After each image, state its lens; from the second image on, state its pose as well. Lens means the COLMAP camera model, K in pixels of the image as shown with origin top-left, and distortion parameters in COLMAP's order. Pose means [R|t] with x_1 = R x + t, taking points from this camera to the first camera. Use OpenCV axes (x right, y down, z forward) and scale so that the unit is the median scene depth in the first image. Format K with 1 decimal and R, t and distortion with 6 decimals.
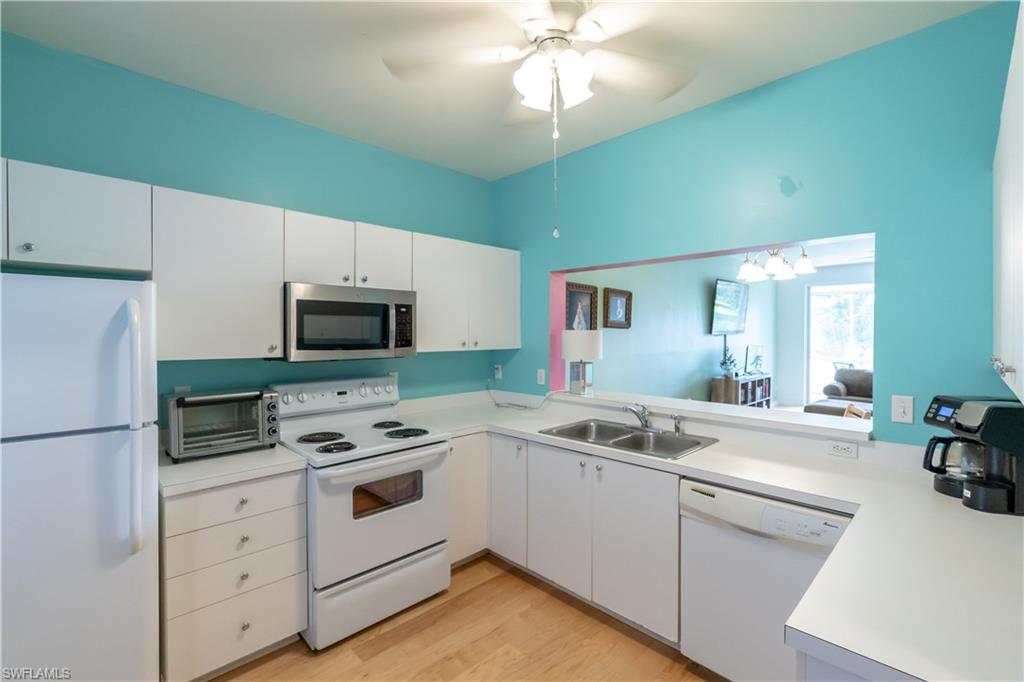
lens RADIAL K [[460.7, 0, 504.8], [0, 460.7, 339.2], [0, 0, 1]] dist [-0.004100, 0.000047]
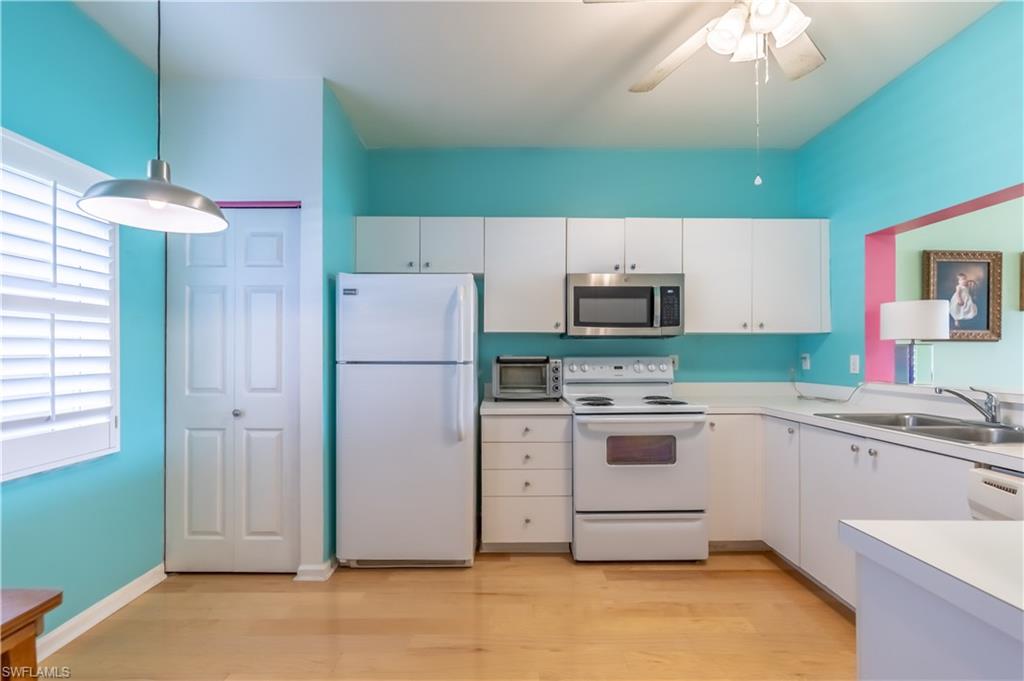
lens RADIAL K [[471.3, 0, 506.2], [0, 471.3, 356.2], [0, 0, 1]] dist [-0.003034, 0.000568]
pose [[0.720692, -0.000745, -0.693255, 0.268816], [-0.009933, 0.999886, -0.011401, 0.104700], [0.693184, 0.015103, 0.720603, -0.055588]]
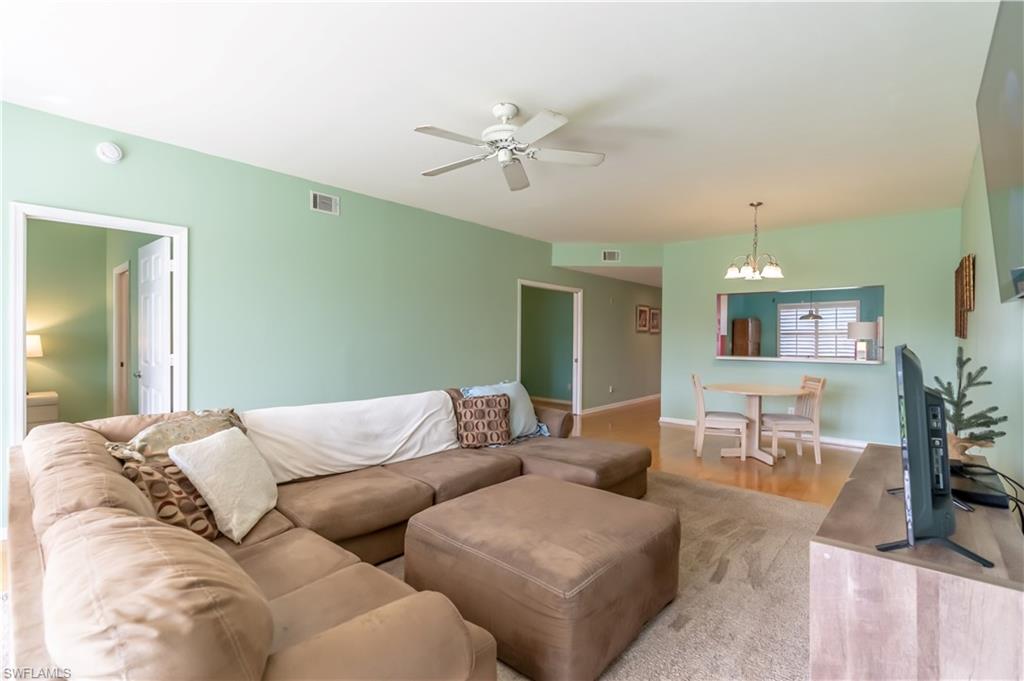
lens RADIAL K [[471.8, 0, 507.3], [0, 471.8, 339.0], [0, 0, 1]] dist [-0.004273, 0.000994]
pose [[-0.996916, -0.008804, -0.077983, 1.920089], [-0.010200, 0.999794, 0.017520, 0.031345], [0.077813, 0.018261, -0.996801, 3.144625]]
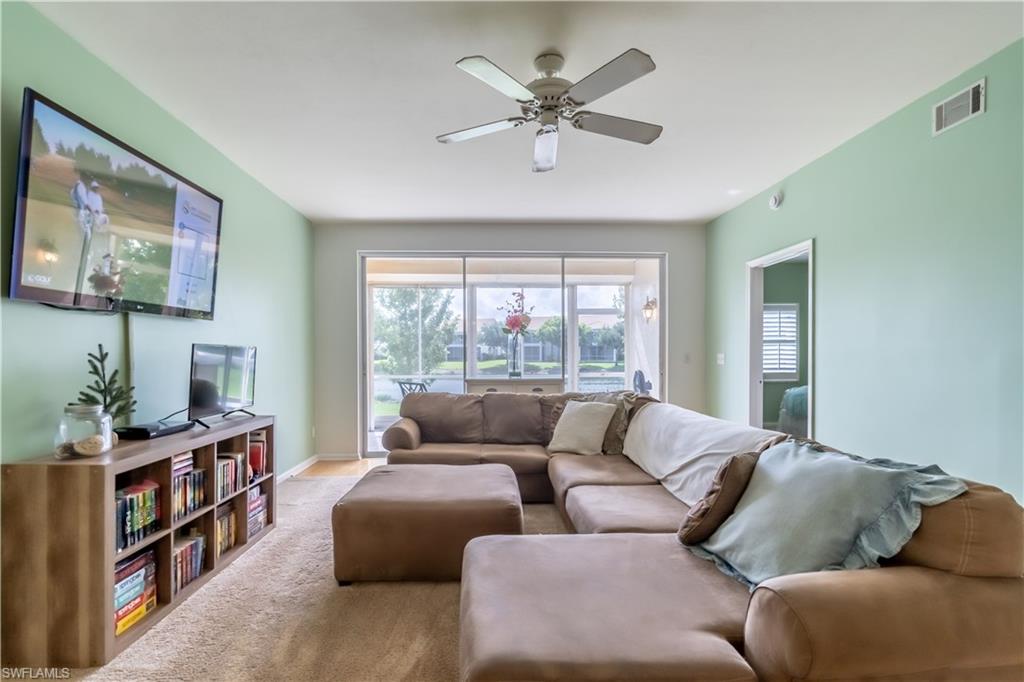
lens RADIAL K [[471.3, 0, 506.2], [0, 471.3, 356.7], [0, 0, 1]] dist [-0.003034, 0.000568]
pose [[0.668758, -0.003650, 0.743471, 1.185136], [0.016020, 0.999827, -0.009501, 0.083304], [-0.743308, 0.018264, 0.668700, 1.637540]]
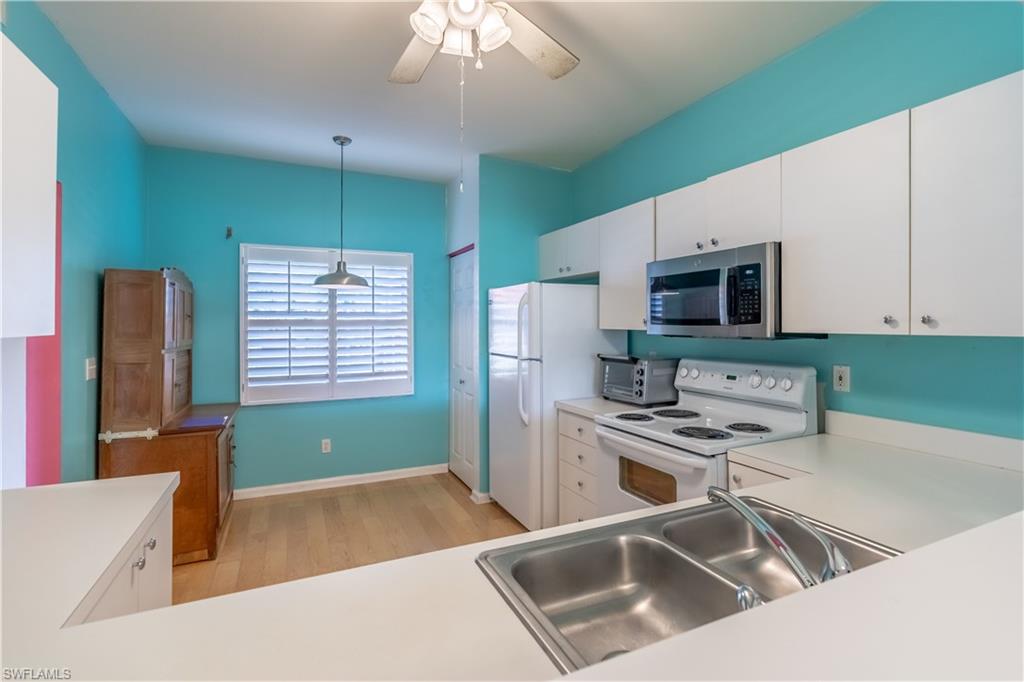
lens RADIAL K [[480.2, 0, 512.8], [0, 480.2, 322.9], [0, 0, 1]] dist [-0.001803, 0.000057]
pose [[-0.332824, -0.002894, -0.942985, 0.622213], [-0.014293, 0.999896, 0.001976, 0.020066], [0.942881, 0.014136, -0.332830, 0.914974]]
